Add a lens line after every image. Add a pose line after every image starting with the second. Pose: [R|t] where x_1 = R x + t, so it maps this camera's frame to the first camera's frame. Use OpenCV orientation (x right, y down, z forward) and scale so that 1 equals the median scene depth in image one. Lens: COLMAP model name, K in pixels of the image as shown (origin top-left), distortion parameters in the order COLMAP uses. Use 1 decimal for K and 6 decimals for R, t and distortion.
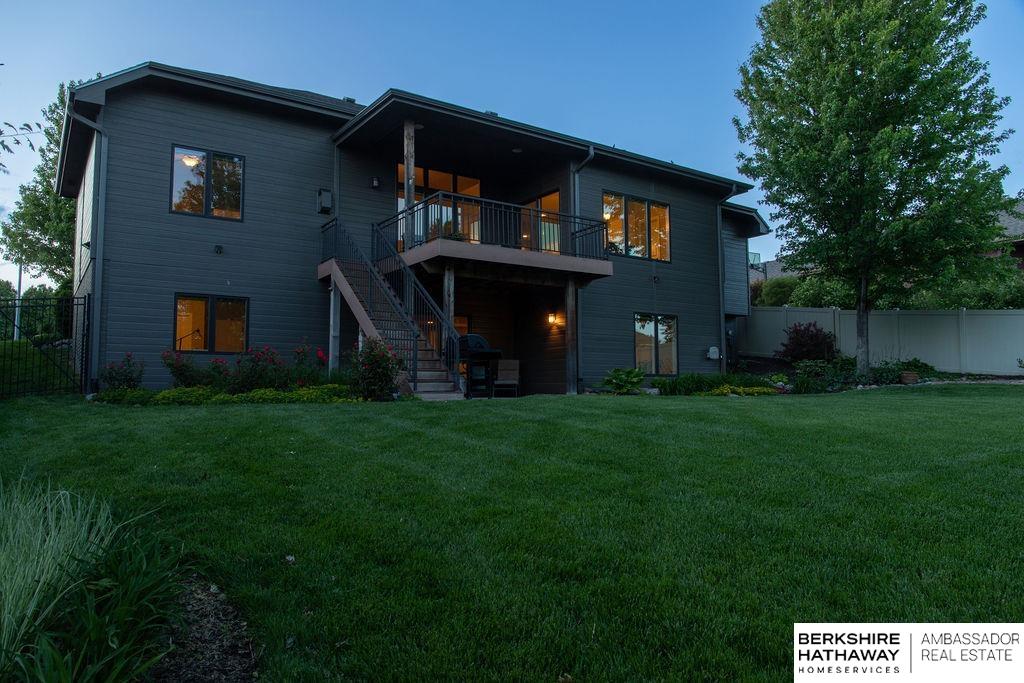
lens RADIAL K [[691.9, 0, 512.0], [0, 691.9, 341.5], [0, 0, 1]] dist [-0.022553, -0.000716]
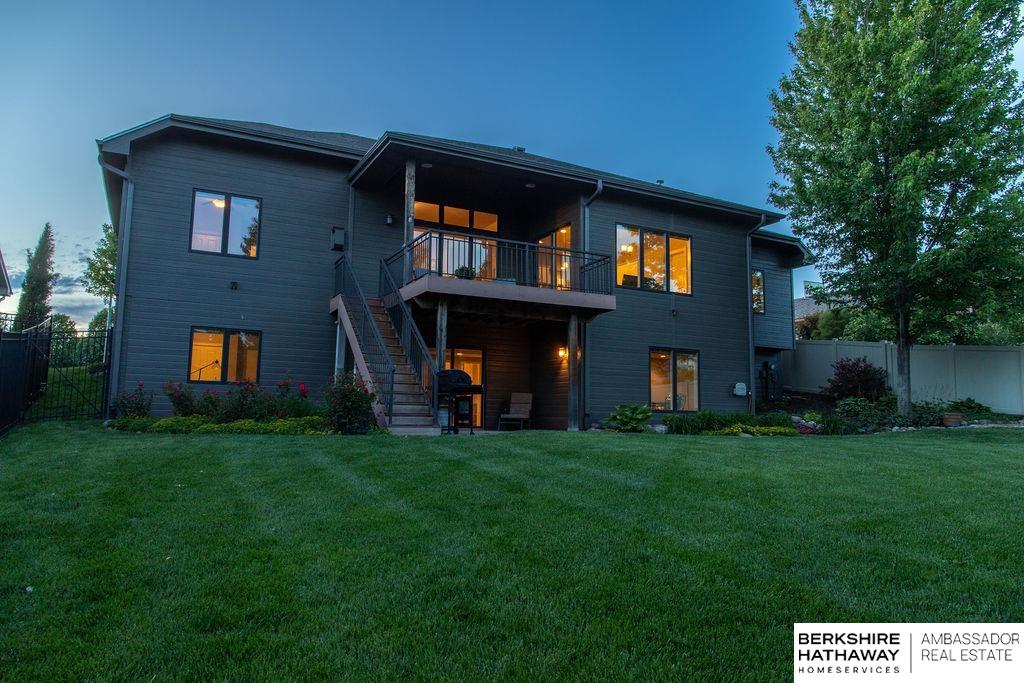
lens RADIAL K [[691.9, 0, 512.0], [0, 691.9, 341.5], [0, 0, 1]] dist [-0.022553, -0.000716]
pose [[0.990991, 0.006900, -0.133753, 0.121187], [-0.012201, 0.999170, -0.038856, -0.009678], [0.133374, 0.040137, 0.990253, 0.006420]]
